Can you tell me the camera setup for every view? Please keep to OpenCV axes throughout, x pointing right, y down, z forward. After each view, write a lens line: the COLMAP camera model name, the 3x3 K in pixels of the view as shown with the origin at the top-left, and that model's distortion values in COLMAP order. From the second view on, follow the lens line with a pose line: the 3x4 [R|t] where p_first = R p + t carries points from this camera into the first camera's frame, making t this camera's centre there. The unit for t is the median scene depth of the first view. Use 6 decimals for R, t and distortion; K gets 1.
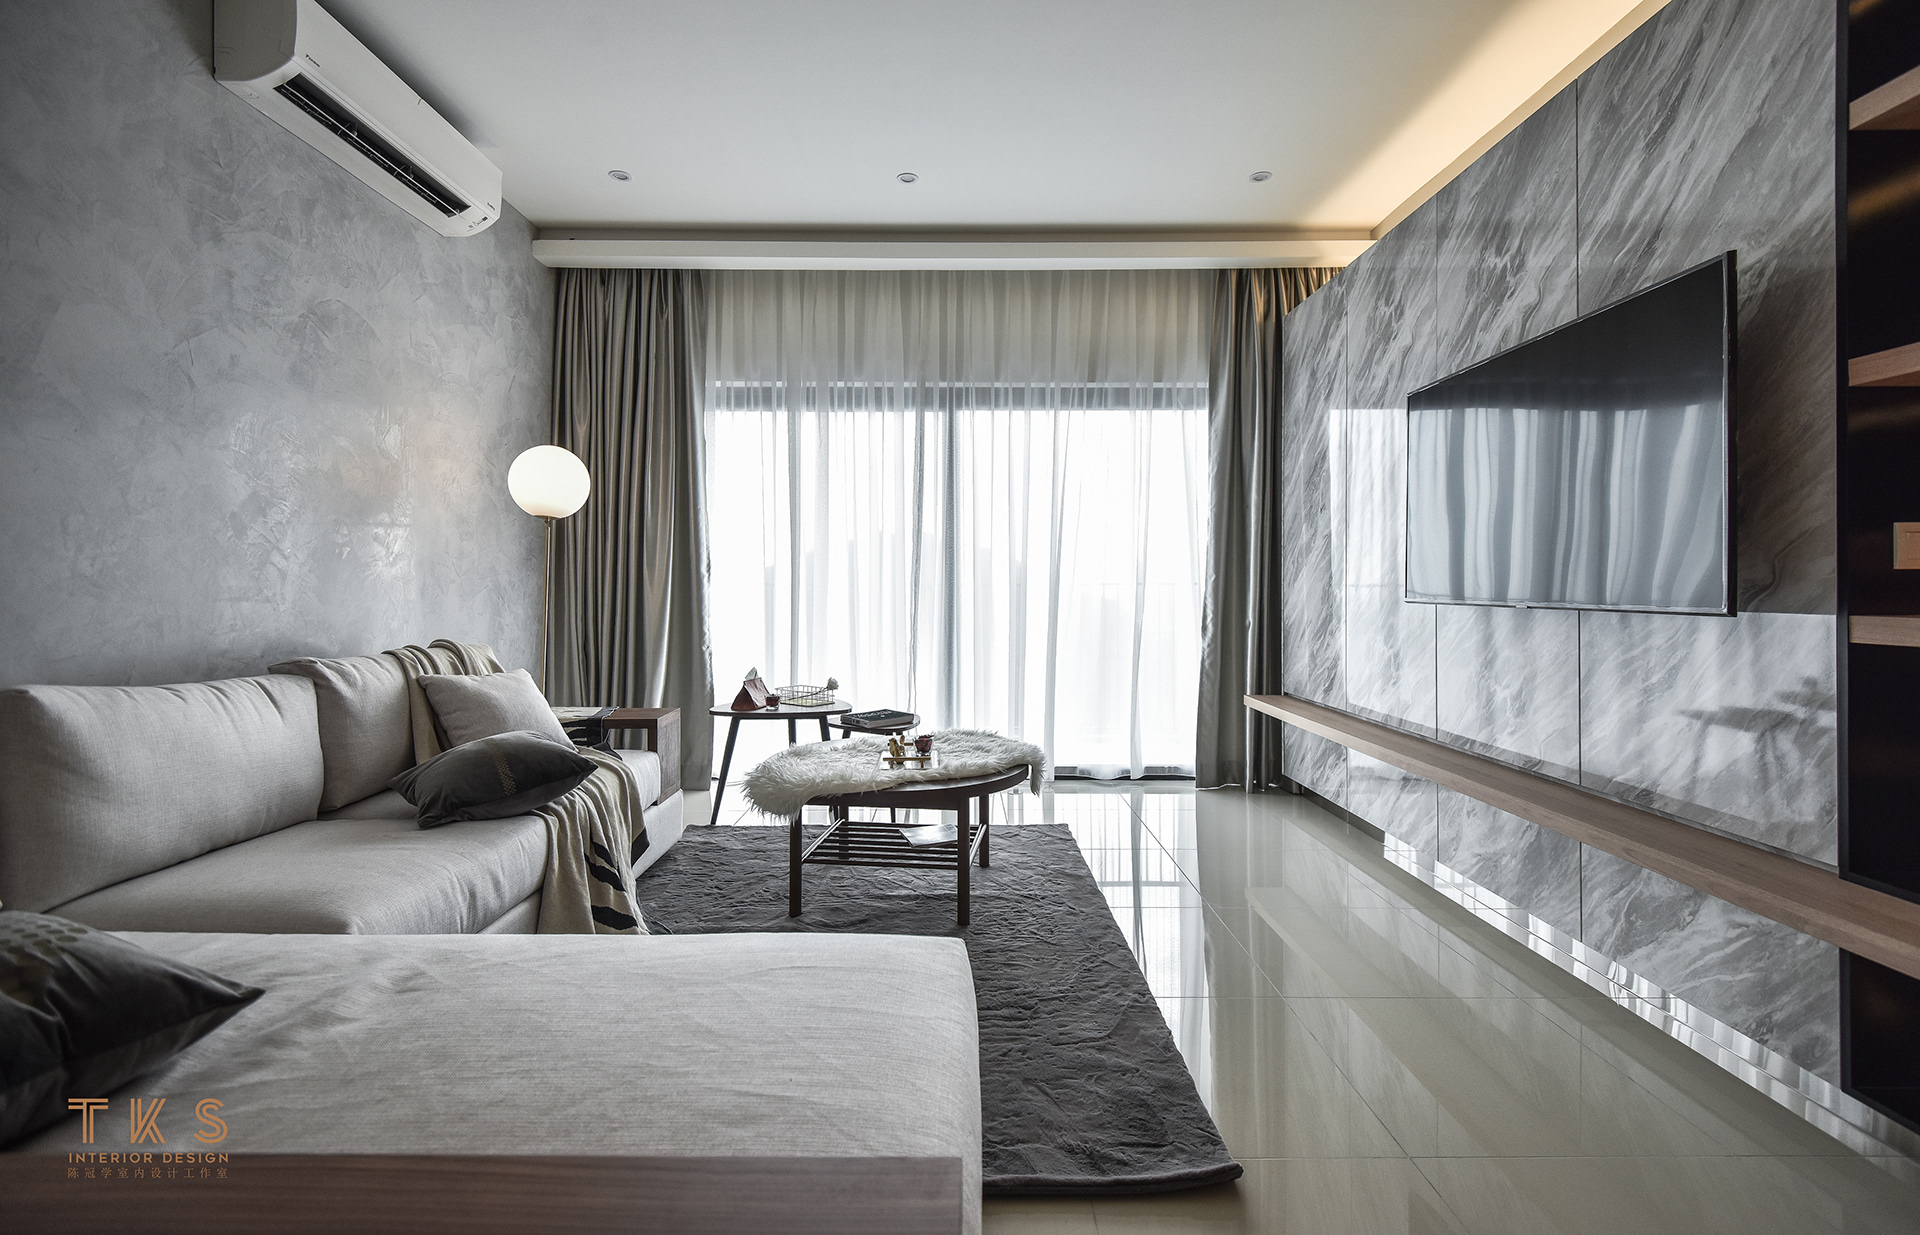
lens RADIAL K [[853.6, 0, 953.5], [0, 853.6, 583.2], [0, 0, 1]] dist [0.009945, -0.004232]
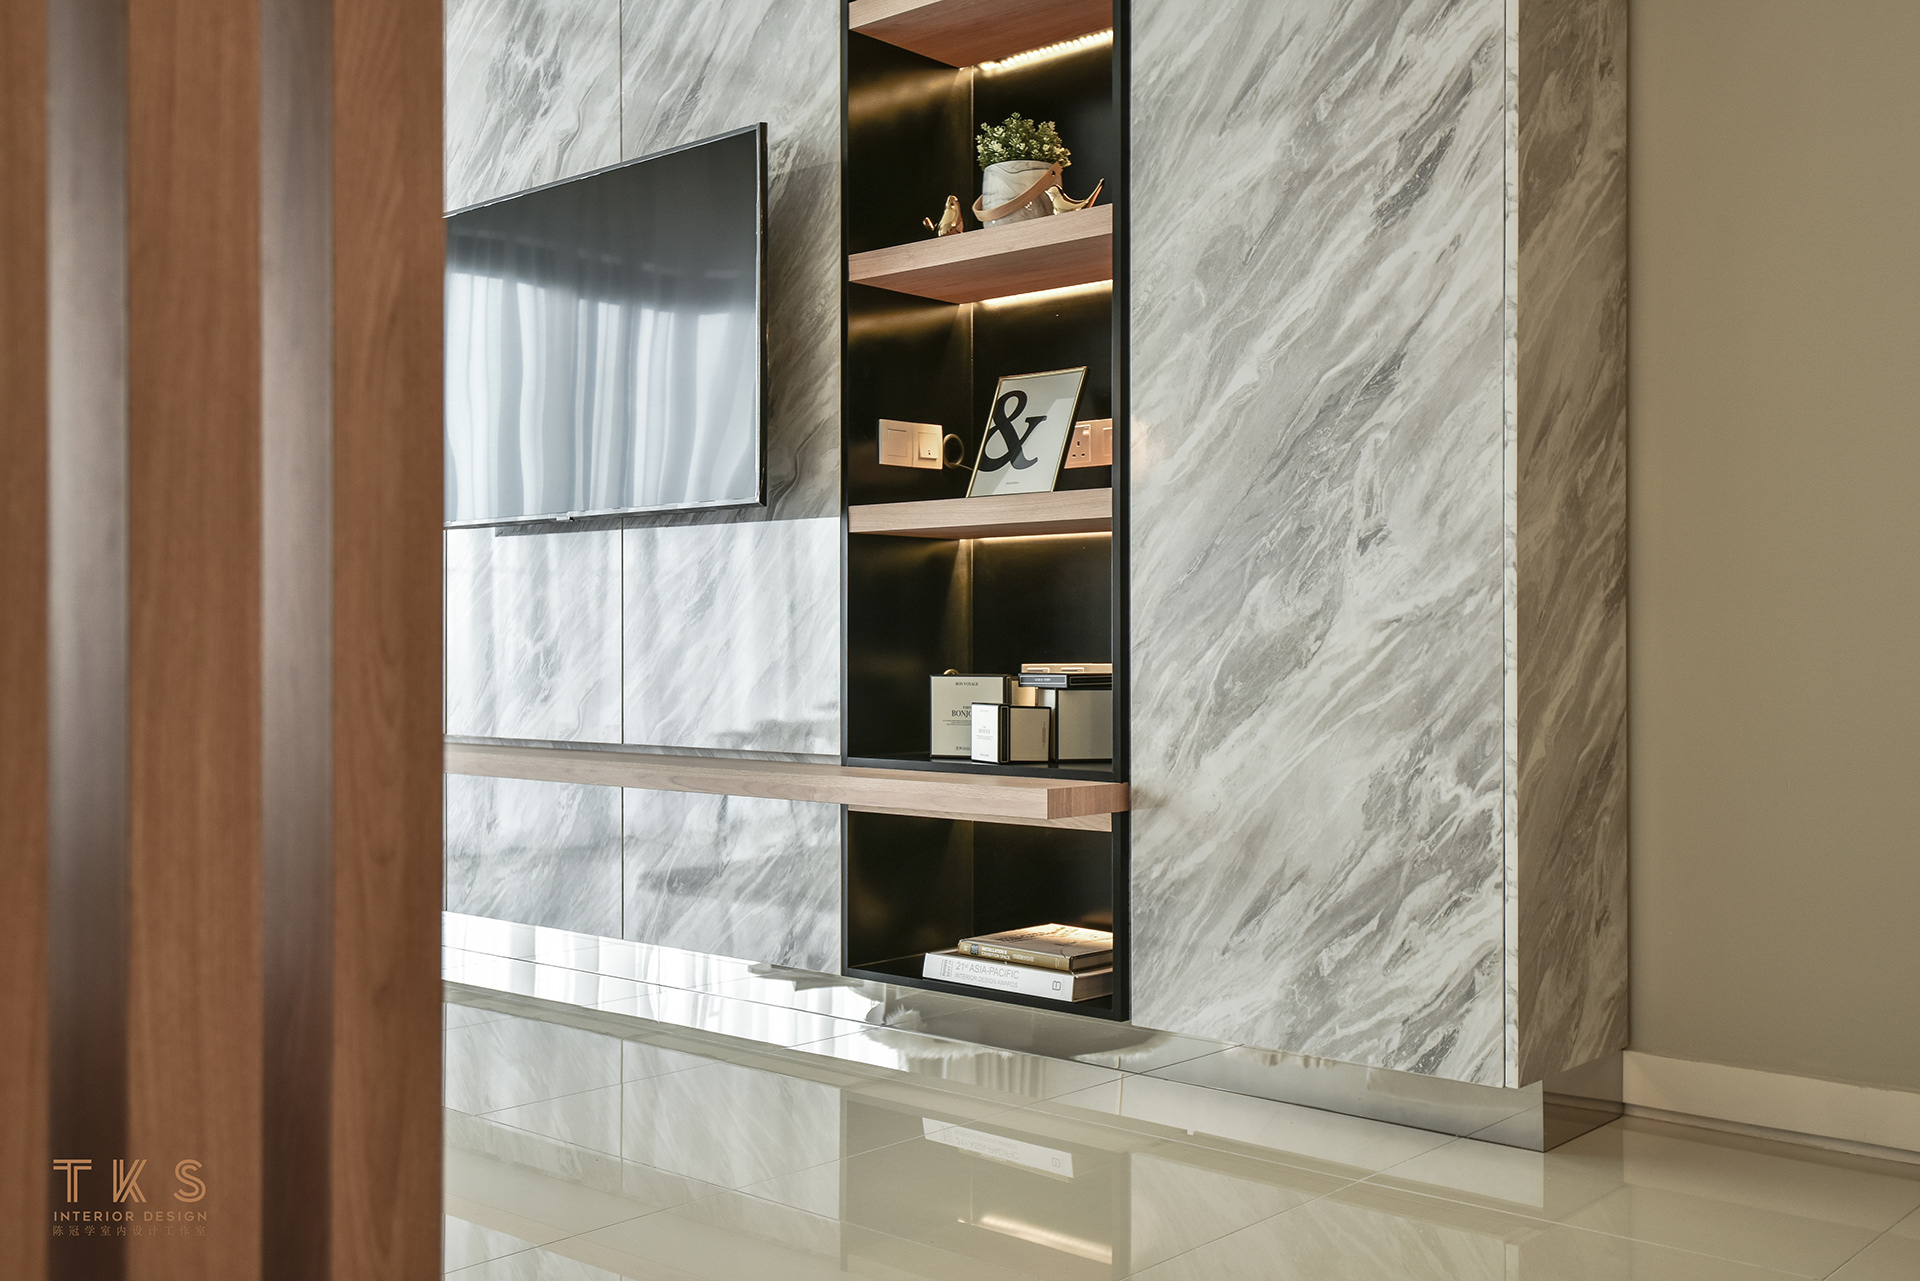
lens RADIAL K [[1868.1, 0, 971.5], [0, 1868.1, 640.1], [0, 0, 1]] dist [0.023195, 0.000000]
pose [[0.662954, 0.000766, 0.748659, -0.324023], [-0.002966, 0.999994, 0.001603, 0.119431], [-0.748654, -0.003284, 0.662953, -0.361241]]
